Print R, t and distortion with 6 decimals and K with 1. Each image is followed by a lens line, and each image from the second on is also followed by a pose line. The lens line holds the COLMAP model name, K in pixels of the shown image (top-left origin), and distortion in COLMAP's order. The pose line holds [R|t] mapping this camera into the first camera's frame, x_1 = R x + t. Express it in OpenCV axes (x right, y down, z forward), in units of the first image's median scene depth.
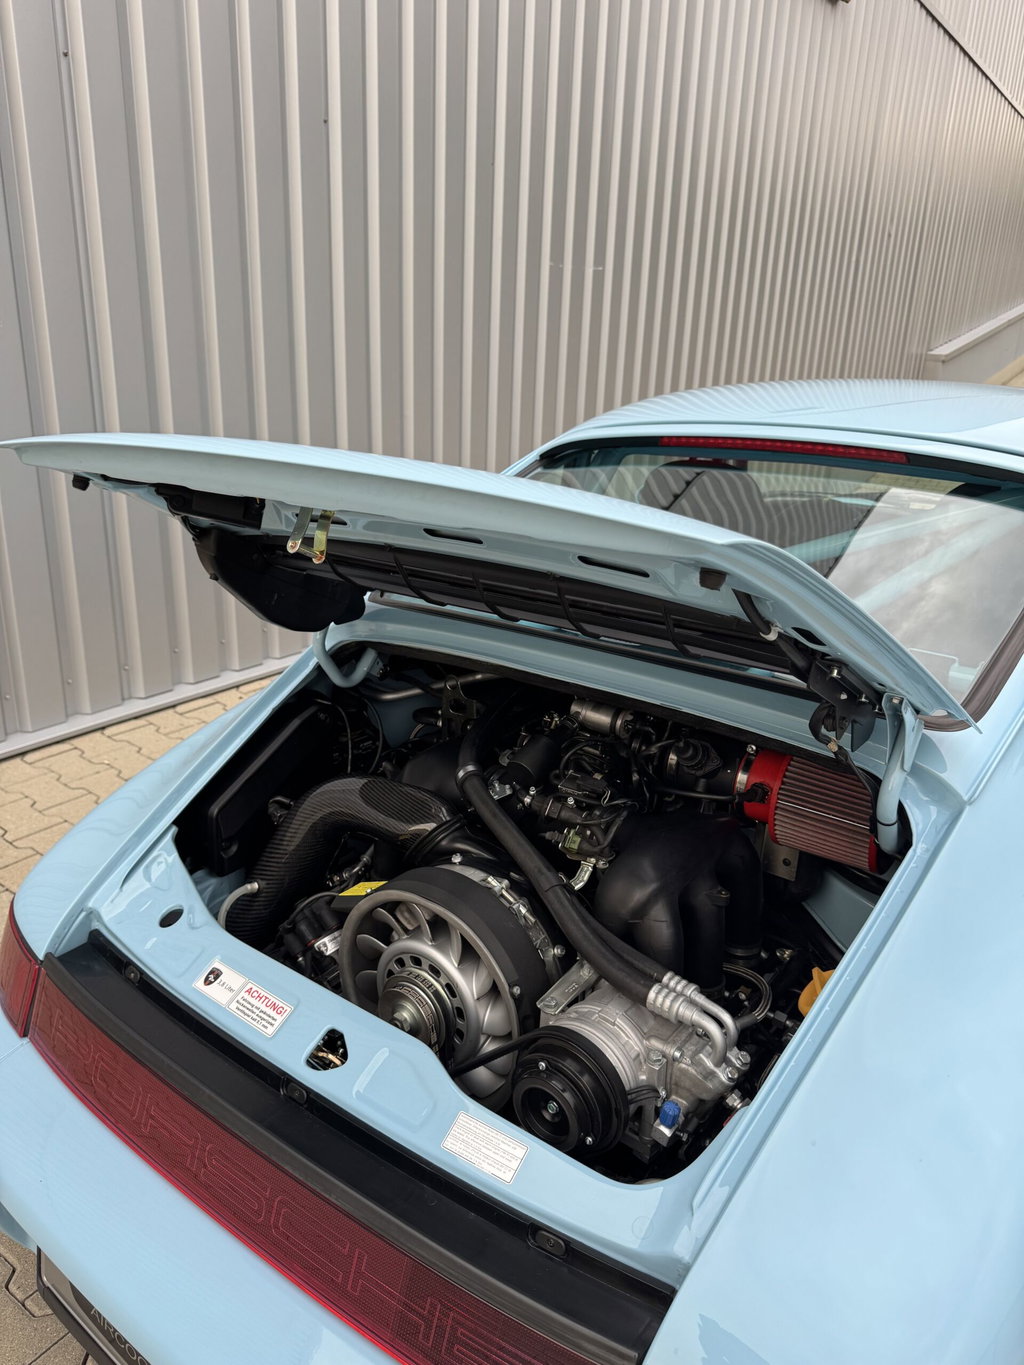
lens RADIAL K [[975.4, 0, 514.2], [0, 975.4, 684.9], [0, 0, 1]] dist [0.022280, -0.040231]
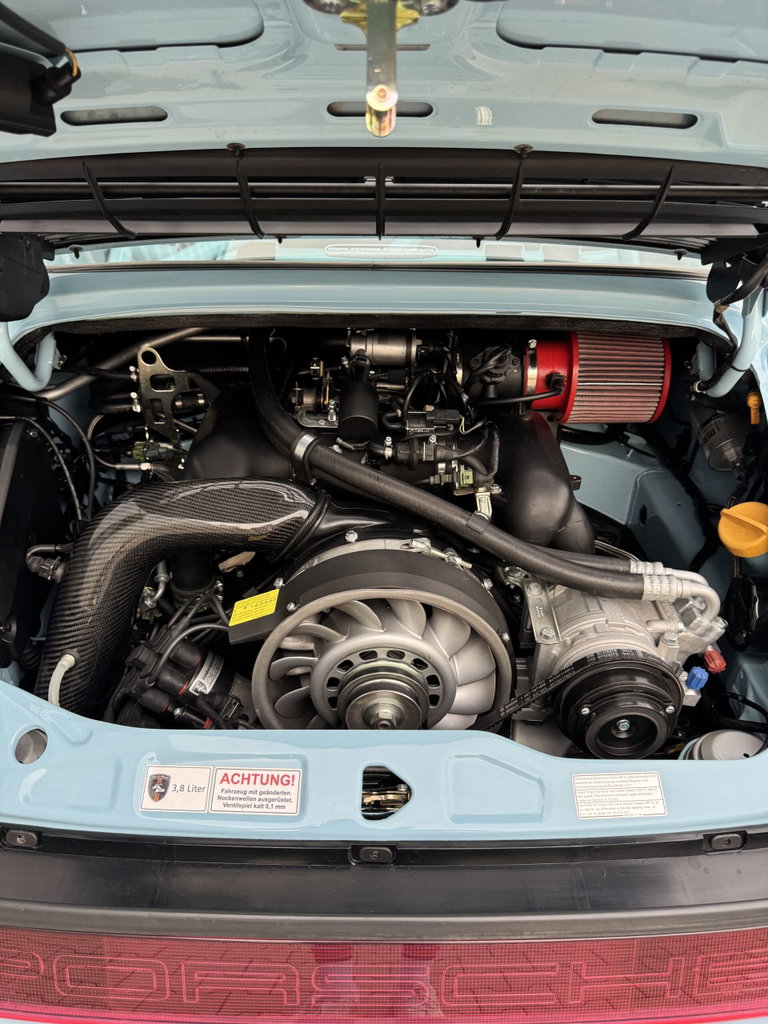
lens RADIAL K [[731.7, 0, 384.0], [0, 731.7, 515.4], [0, 0, 1]] dist [0.022280, -0.040231]
pose [[0.801070, -0.339540, 0.492950, -0.378106], [0.203891, 0.929080, 0.308609, -0.044429], [-0.562775, -0.146709, 0.813487, 0.457002]]
